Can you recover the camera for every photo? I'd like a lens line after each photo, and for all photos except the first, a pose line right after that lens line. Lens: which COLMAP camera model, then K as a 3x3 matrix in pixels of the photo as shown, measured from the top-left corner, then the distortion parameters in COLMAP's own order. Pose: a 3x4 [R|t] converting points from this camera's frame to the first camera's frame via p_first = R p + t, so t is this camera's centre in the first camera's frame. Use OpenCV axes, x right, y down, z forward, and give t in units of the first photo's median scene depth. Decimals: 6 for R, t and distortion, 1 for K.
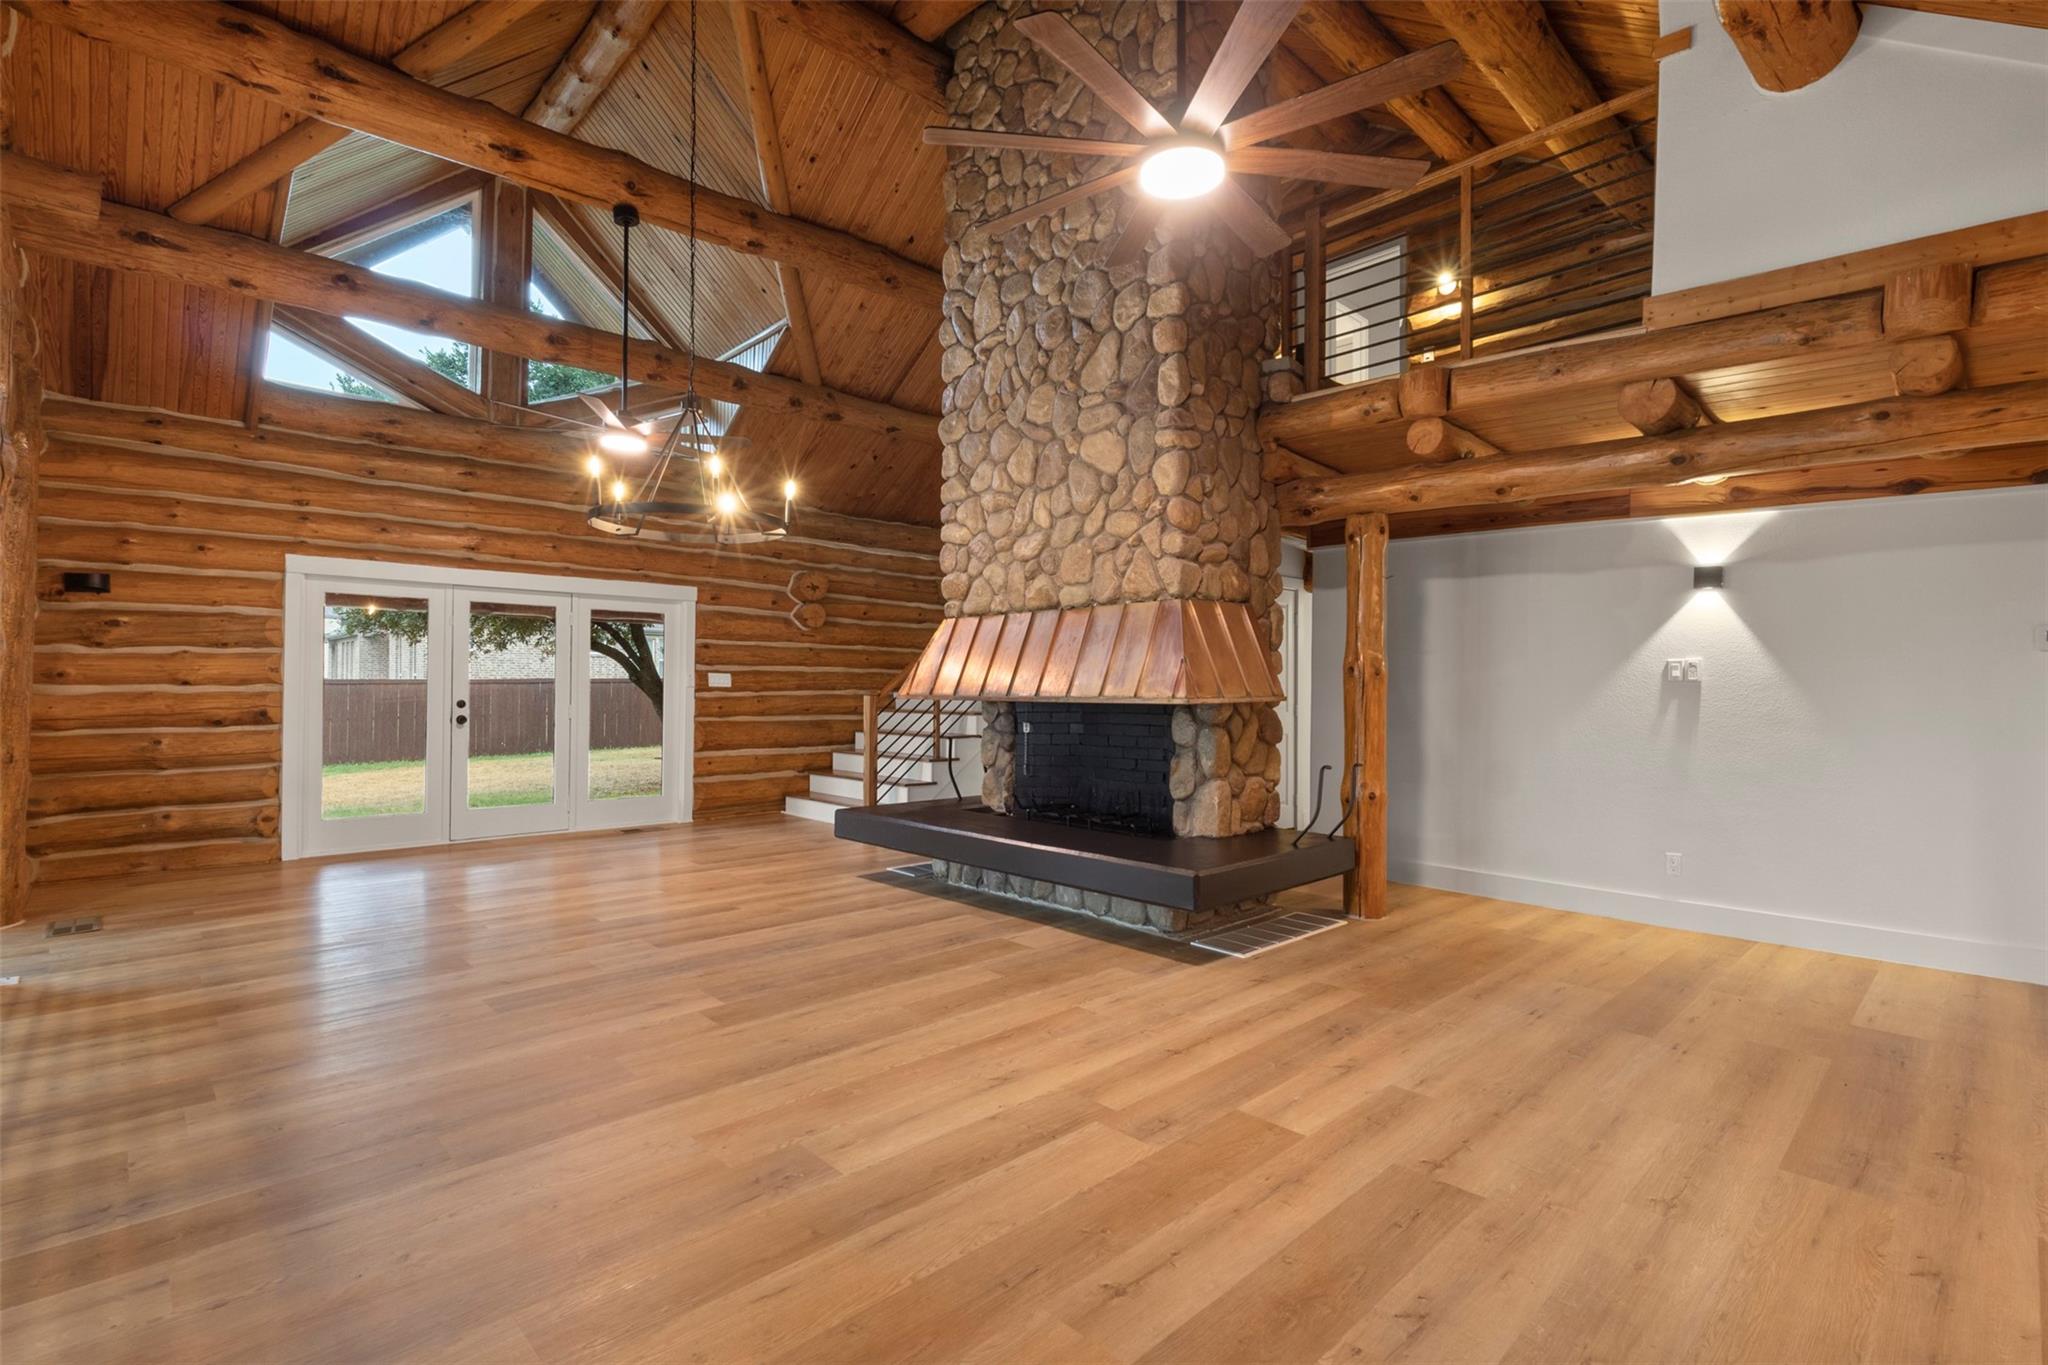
lens RADIAL K [[947.8, 0, 1010.2], [0, 947.8, 683.4], [0, 0, 1]] dist [0.000051, 0.001710]
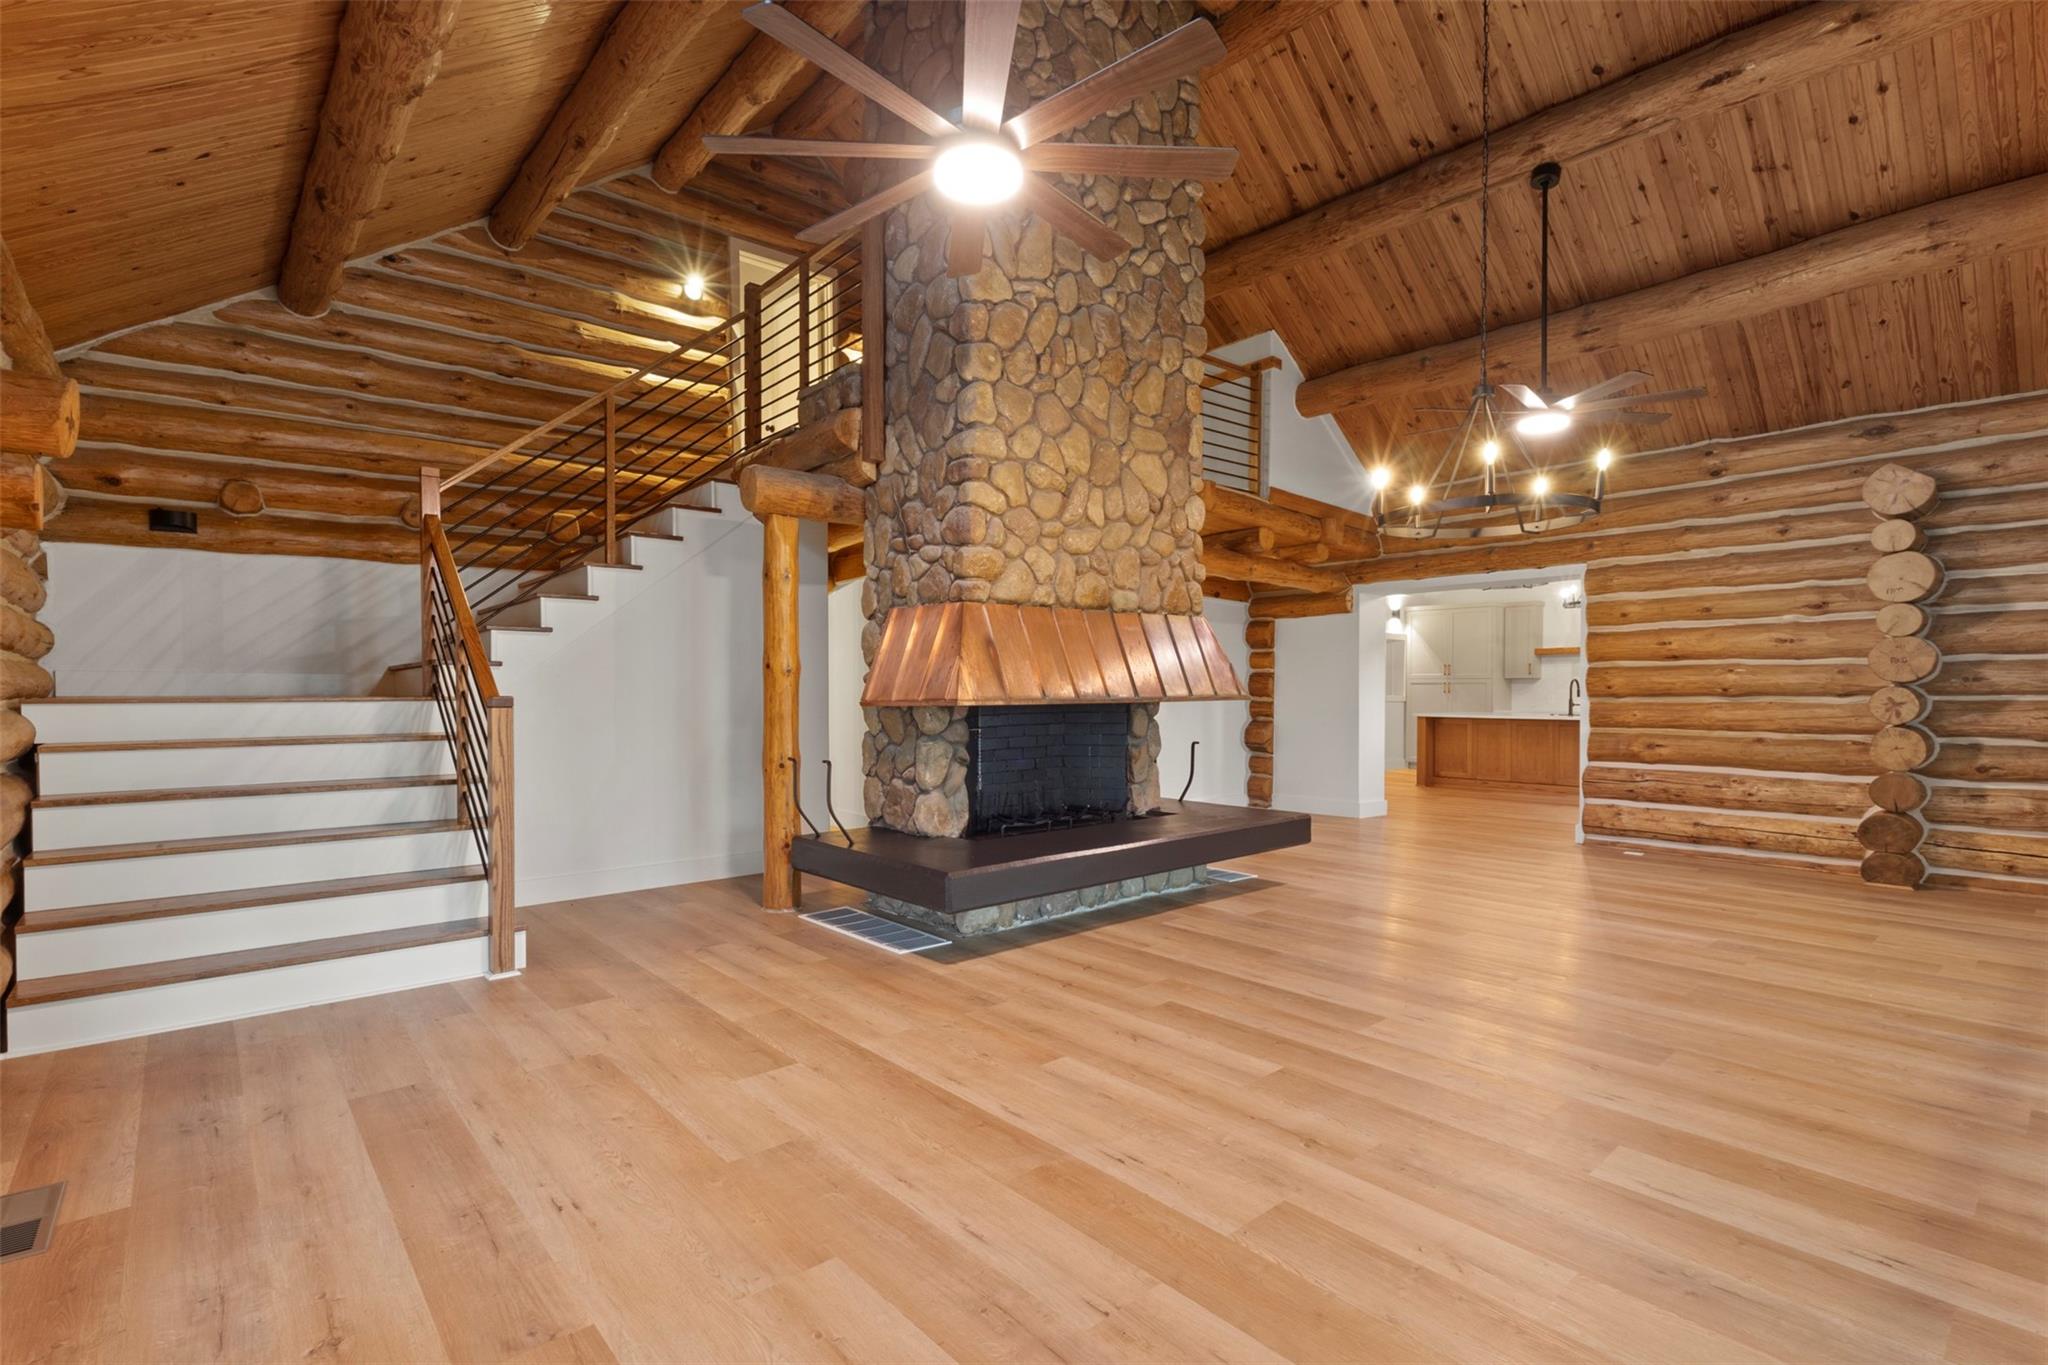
lens RADIAL K [[947.8, 0, 1033.4], [0, 947.8, 708.4], [0, 0, 1]] dist [0.000051, 0.001710]
pose [[0.034742, -0.028356, 0.998994, -0.950798], [0.000979, 0.999598, 0.028339, -0.003011], [-0.999396, -0.000007, 0.034756, 1.031526]]
